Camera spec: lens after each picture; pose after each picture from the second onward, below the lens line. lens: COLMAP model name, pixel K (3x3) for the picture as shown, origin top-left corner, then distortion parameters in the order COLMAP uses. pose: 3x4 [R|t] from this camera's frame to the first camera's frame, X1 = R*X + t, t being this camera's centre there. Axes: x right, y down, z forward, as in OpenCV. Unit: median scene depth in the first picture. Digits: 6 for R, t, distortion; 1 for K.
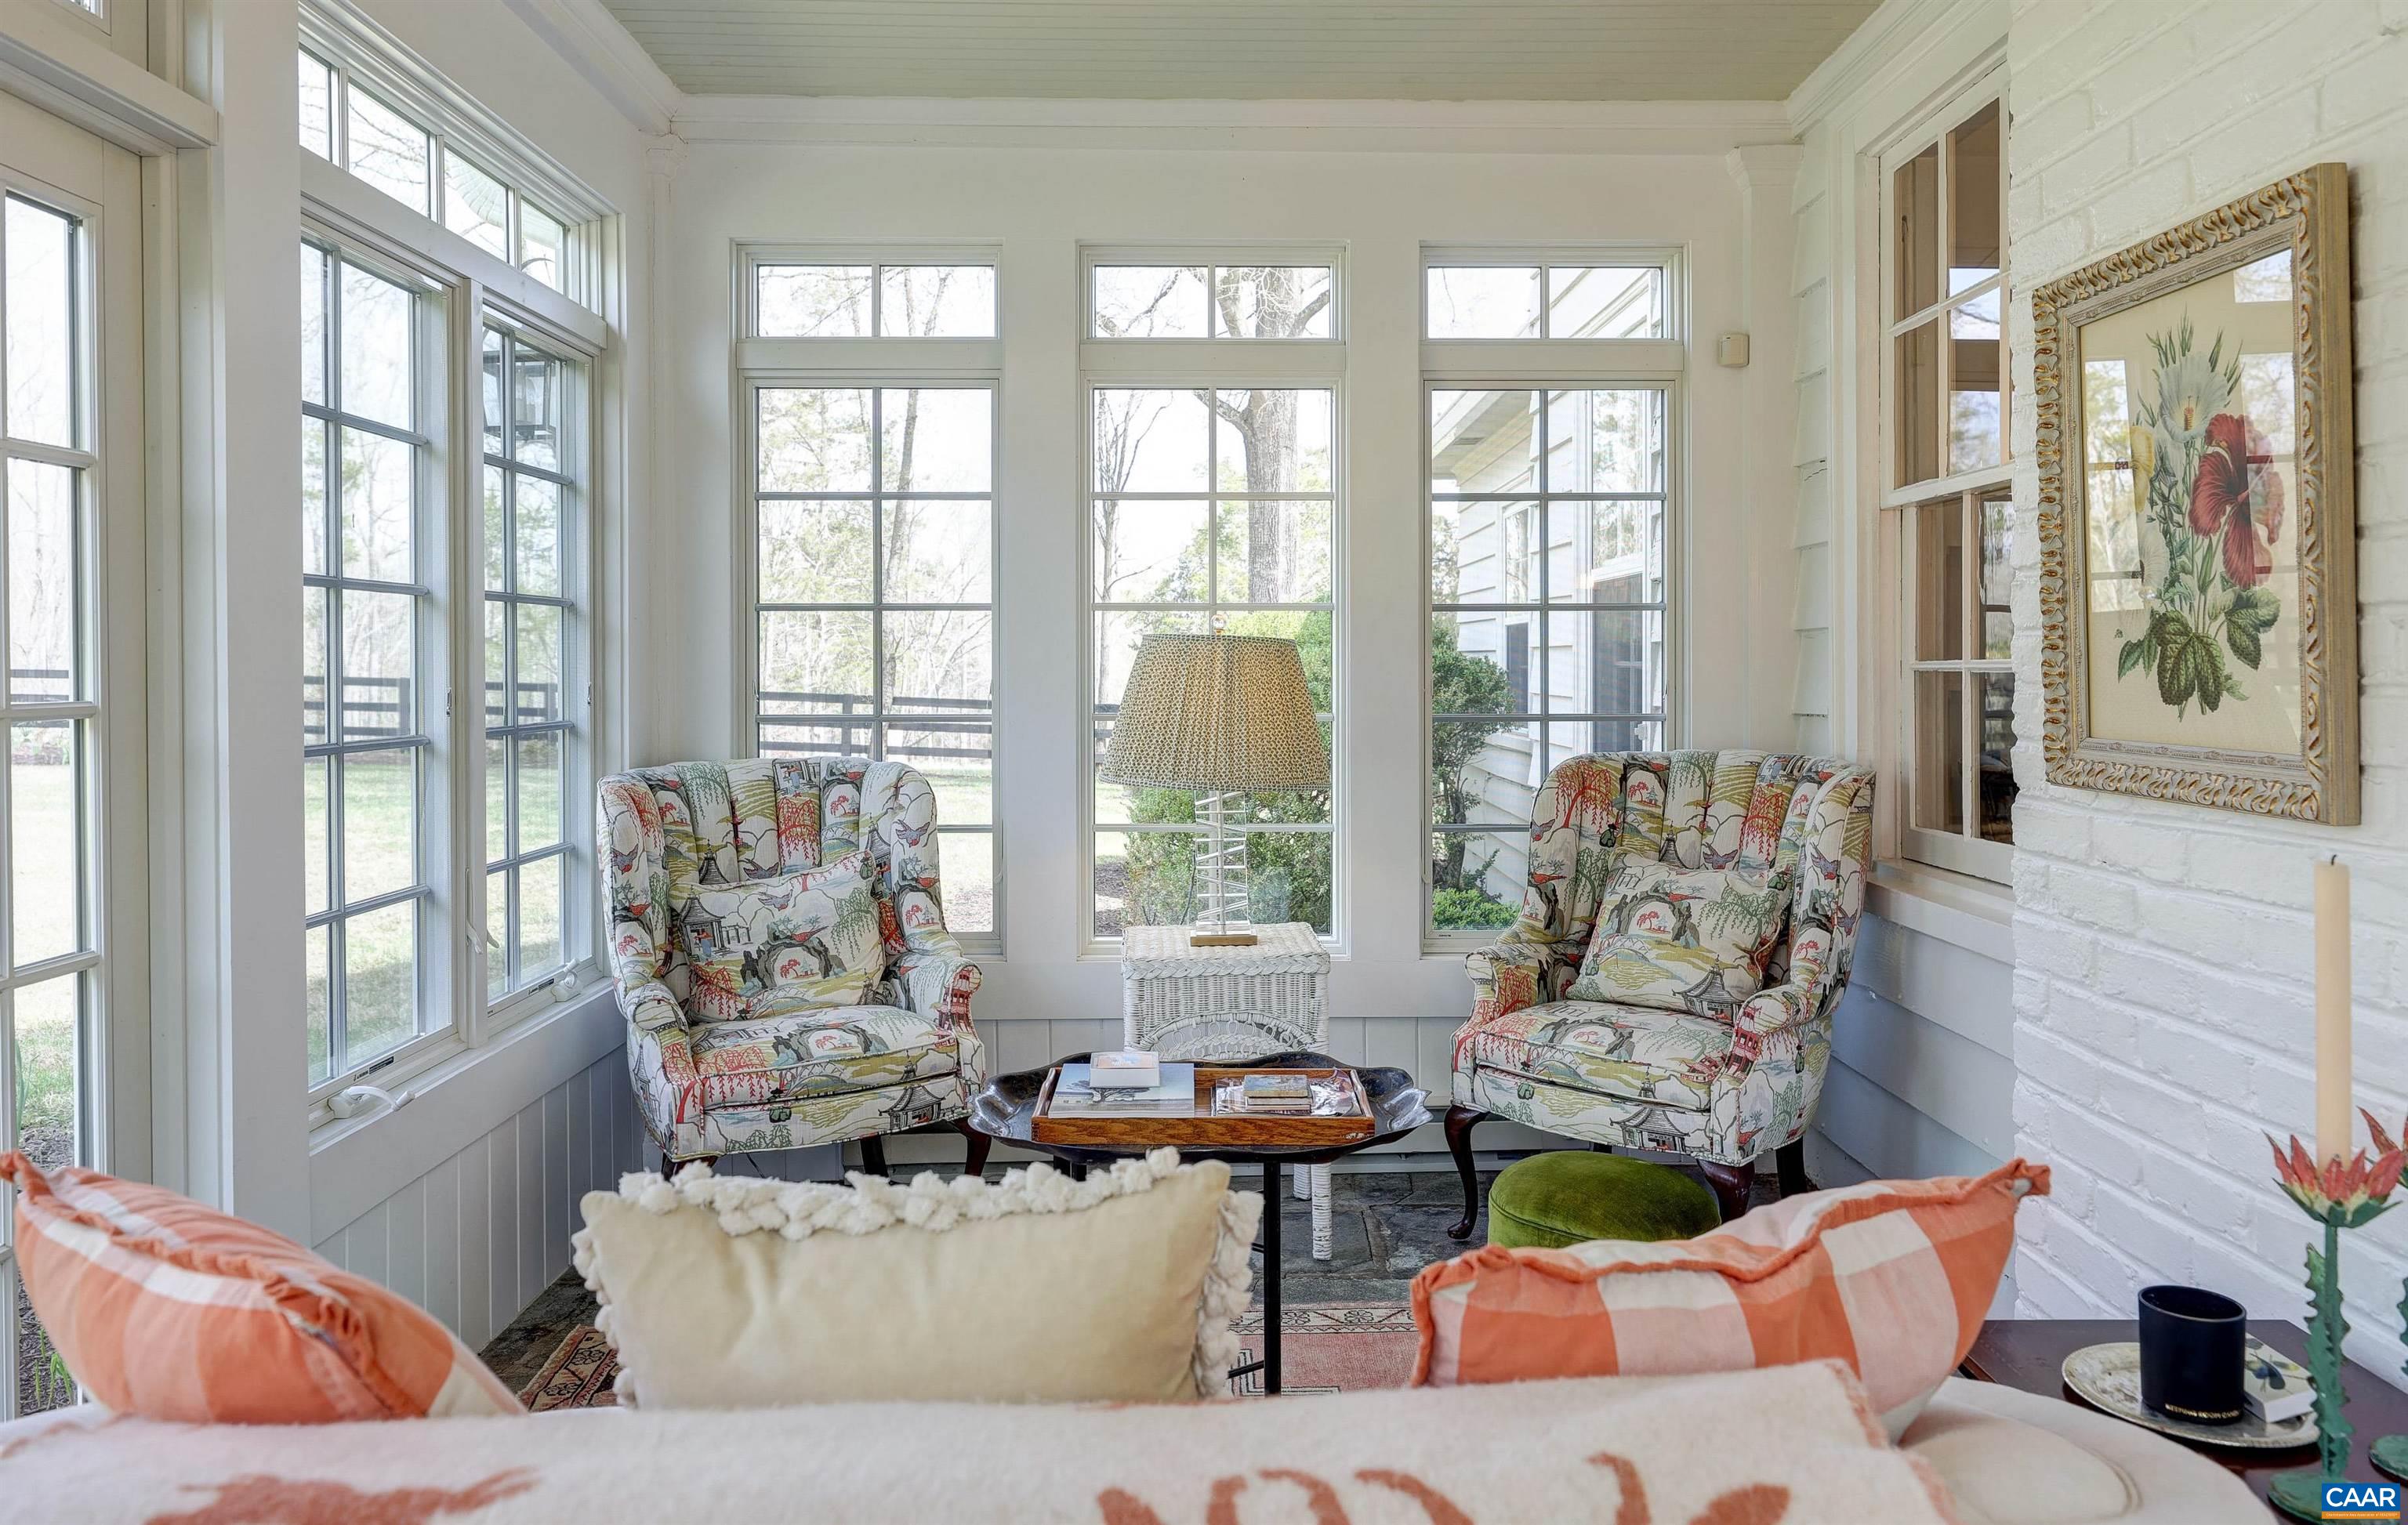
lens RADIAL K [[1758.8, 0, 1206.7], [0, 1758.8, 651.3], [0, 0, 1]] dist [0.005049, -0.002147]
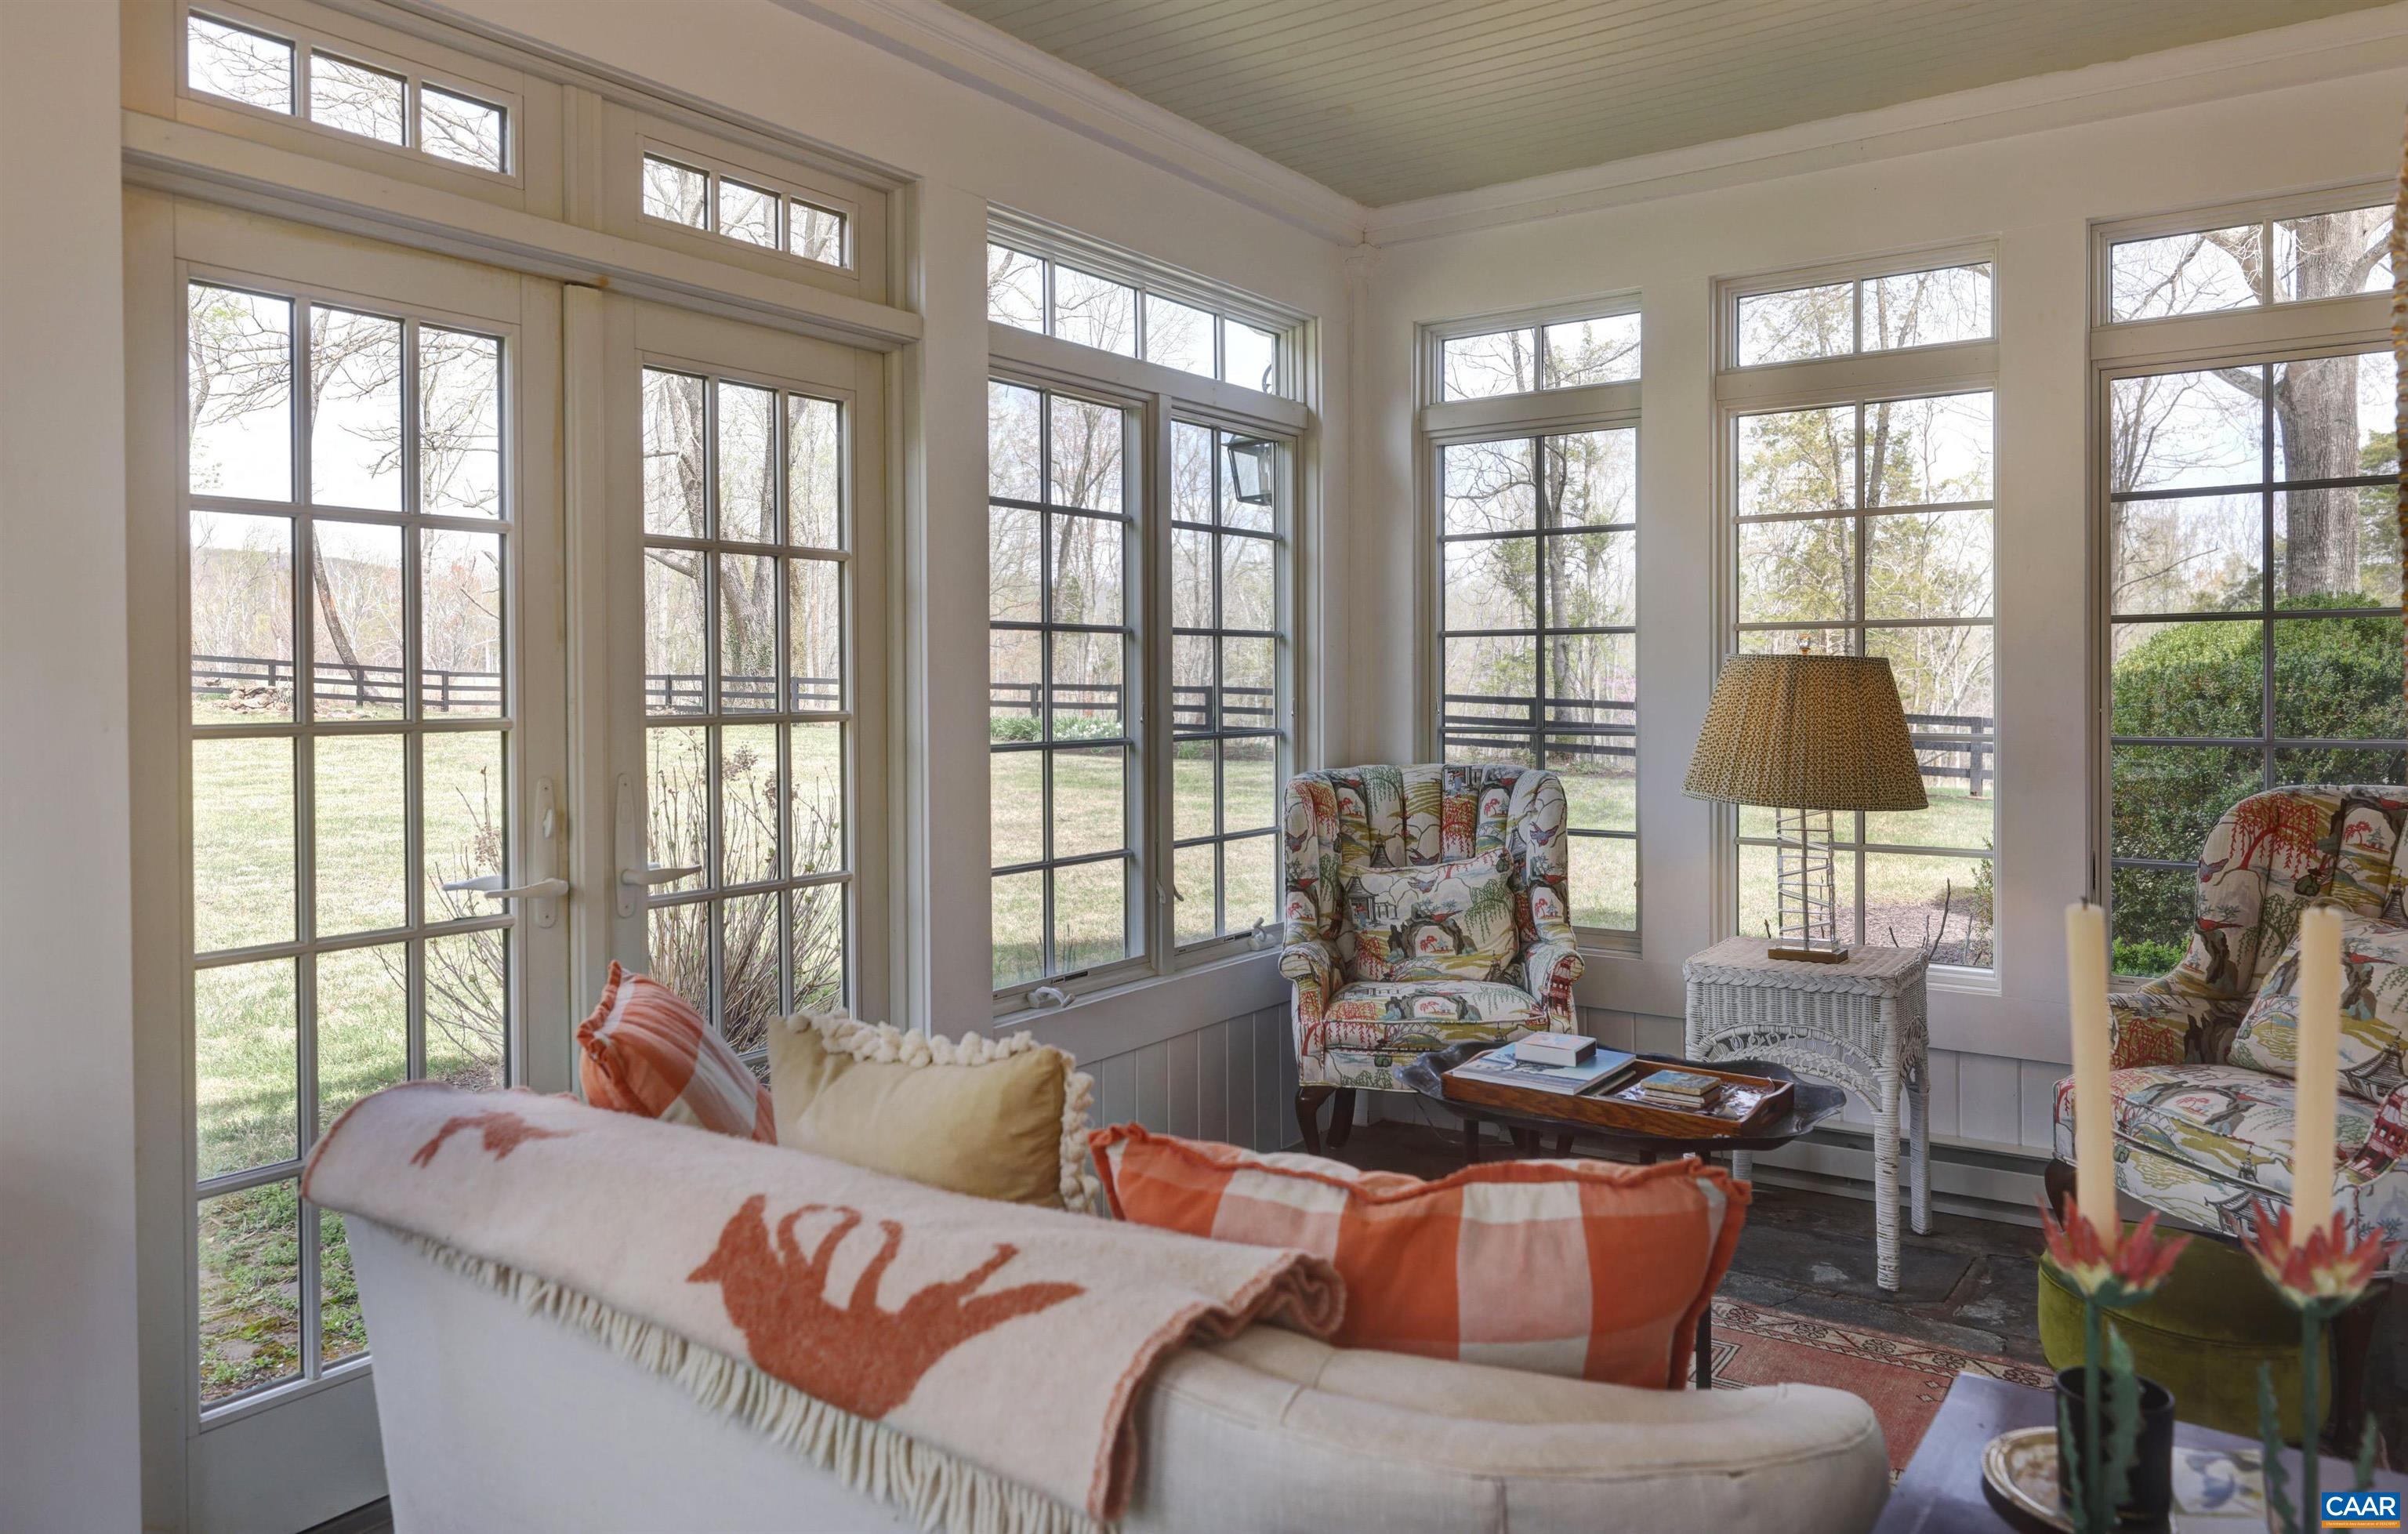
lens RADIAL K [[1759.0, 0, 1206.7], [0, 1759.0, 655.7], [0, 0, 1]] dist [0.005049, -0.002147]
pose [[0.774124, -0.011569, -0.632929, 0.387056], [0.008074, 0.999932, -0.008402, -0.002447], [0.632983, 0.001395, 0.774164, -0.000601]]
